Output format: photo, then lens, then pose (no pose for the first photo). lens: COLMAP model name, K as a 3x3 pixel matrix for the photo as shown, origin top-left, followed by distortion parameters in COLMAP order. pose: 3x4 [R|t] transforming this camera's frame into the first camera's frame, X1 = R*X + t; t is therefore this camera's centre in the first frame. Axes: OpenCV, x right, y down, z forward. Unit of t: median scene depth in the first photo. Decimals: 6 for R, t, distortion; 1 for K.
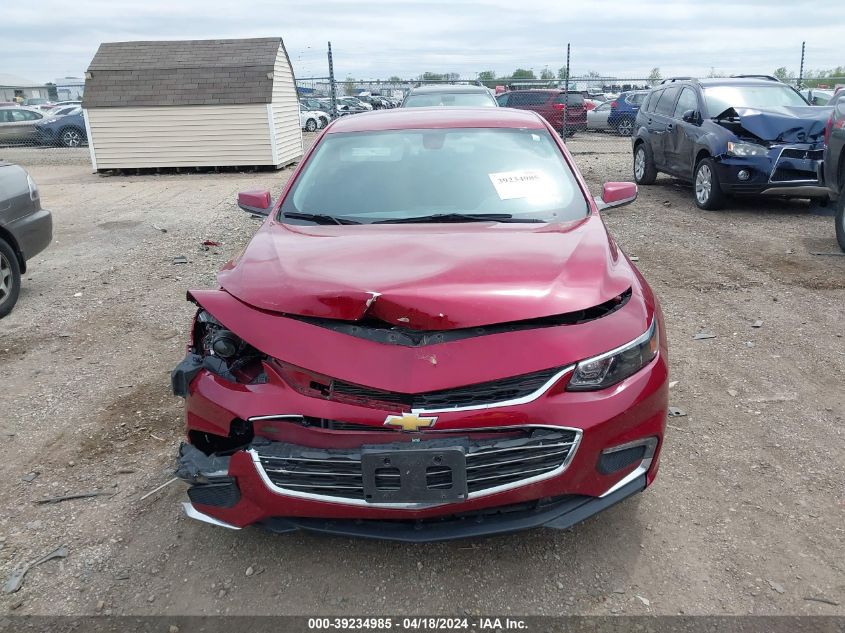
lens RADIAL K [[653.8, 0, 422.5], [0, 653.8, 316.5], [0, 0, 1]] dist [0.006855, -0.002025]
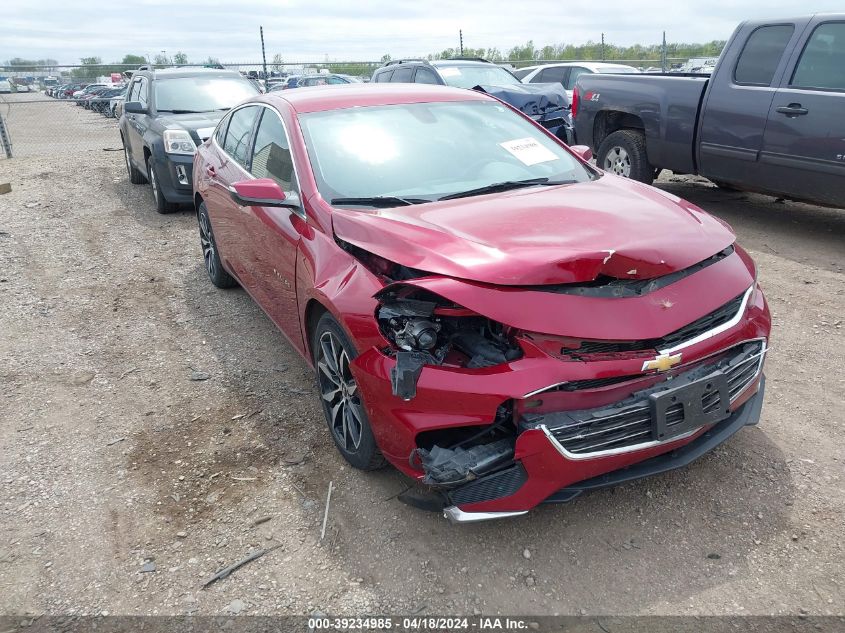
lens RADIAL K [[653.8, 0, 422.5], [0, 653.8, 316.5], [0, 0, 1]] dist [0.006855, -0.002025]
pose [[0.873186, -0.175563, 0.454669, -0.576069], [0.166230, 0.984211, 0.060793, -0.031942], [-0.458164, 0.022496, 0.888583, 0.144284]]
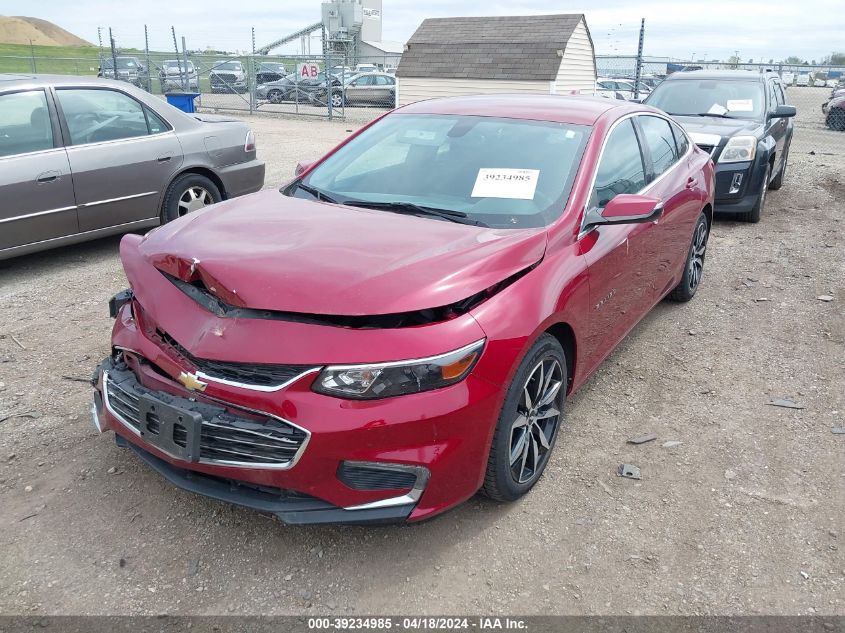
lens RADIAL K [[646.2, 0, 421.2], [0, 646.2, 320.5], [0, 0, 1]] dist [-0.001563, 0.000740]
pose [[0.871336, 0.214606, -0.441269, 0.525828], [-0.195510, 0.976661, 0.088932, -0.075073], [0.450055, 0.008783, 0.892958, 0.138774]]
